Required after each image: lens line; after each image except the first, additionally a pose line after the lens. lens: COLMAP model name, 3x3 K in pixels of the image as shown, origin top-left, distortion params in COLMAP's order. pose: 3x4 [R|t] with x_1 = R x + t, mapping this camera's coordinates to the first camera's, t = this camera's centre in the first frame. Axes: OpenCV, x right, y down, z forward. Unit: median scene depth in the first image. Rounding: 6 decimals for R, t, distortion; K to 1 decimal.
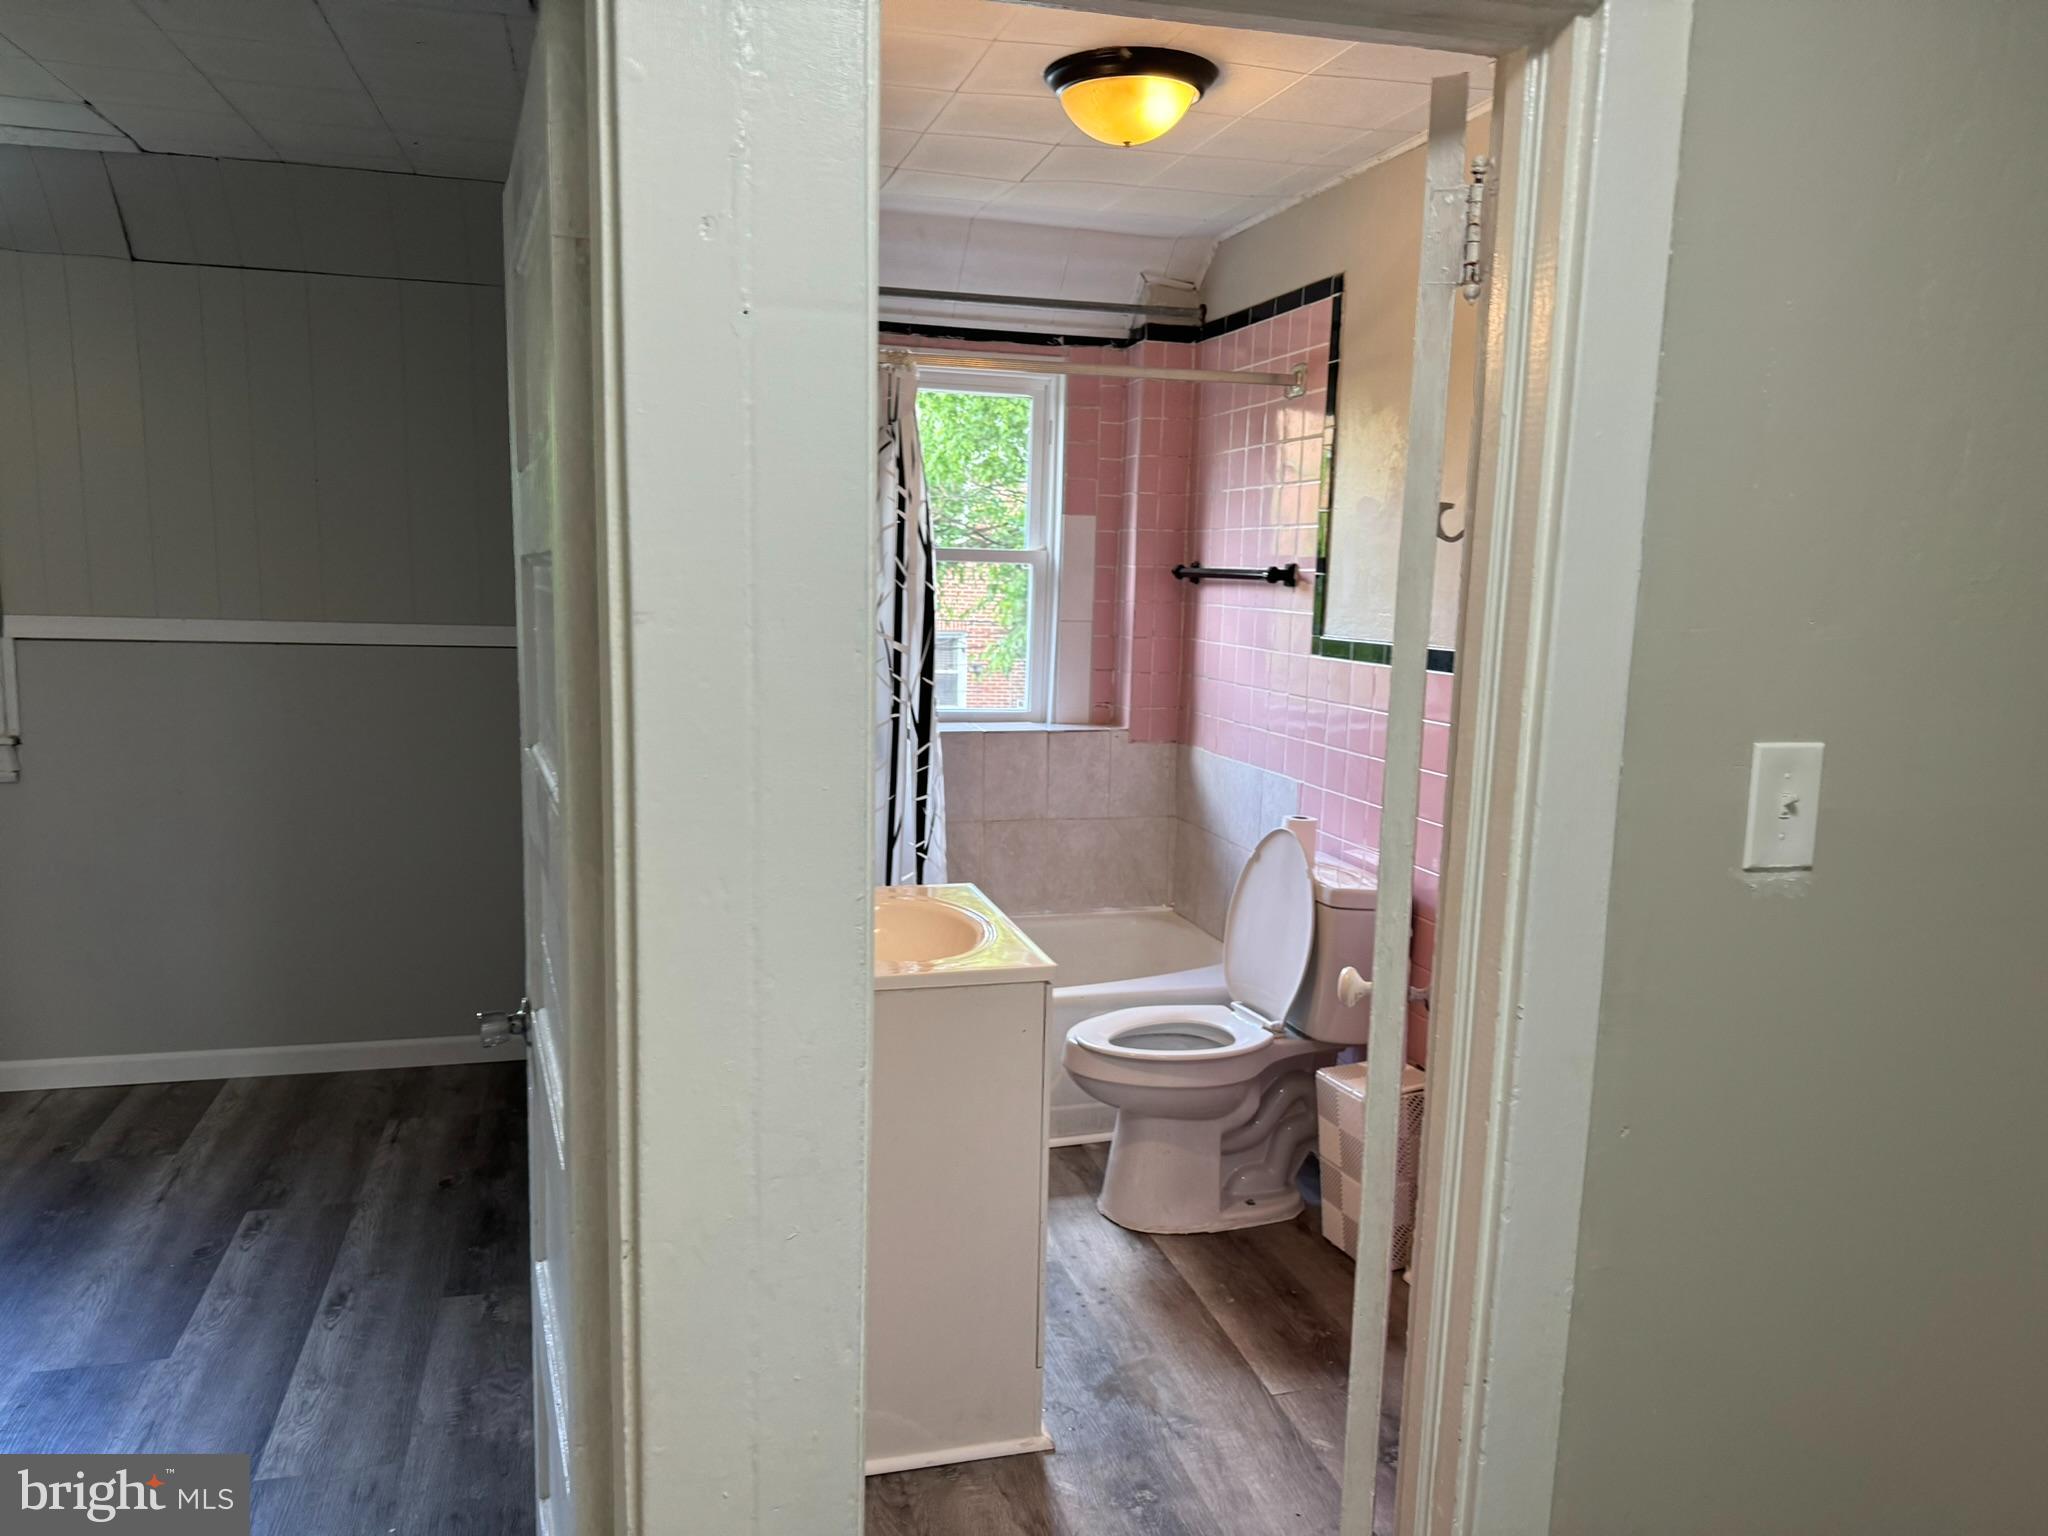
lens RADIAL K [[1434.1, 0, 1018.3], [0, 1434.1, 773.3], [0, 0, 1]] dist [0.033031, -0.040266]
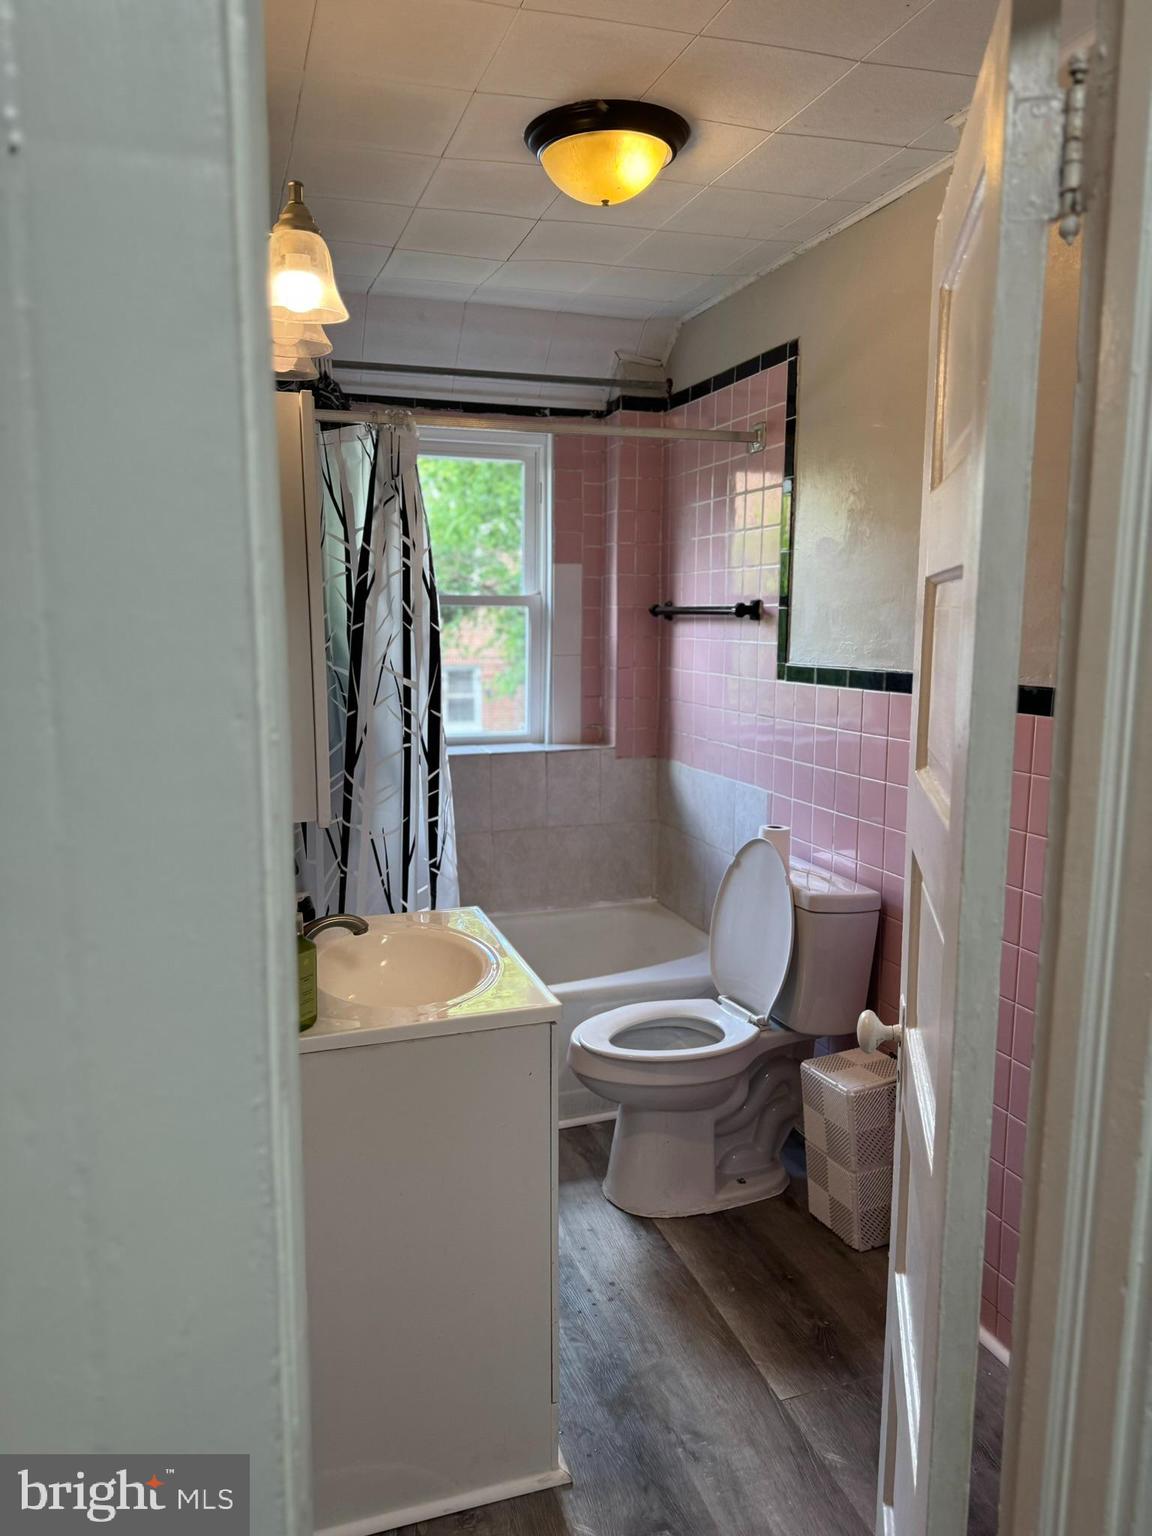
lens RADIAL K [[1075.5, 0, 551.2], [0, 1075.5, 767.2], [0, 0, 1]] dist [0.033031, -0.040266]
pose [[0.999293, -0.027566, 0.025584, 0.003683], [0.027608, 0.999618, -0.001283, -0.019792], [-0.025539, 0.001989, 0.999672, 0.176577]]
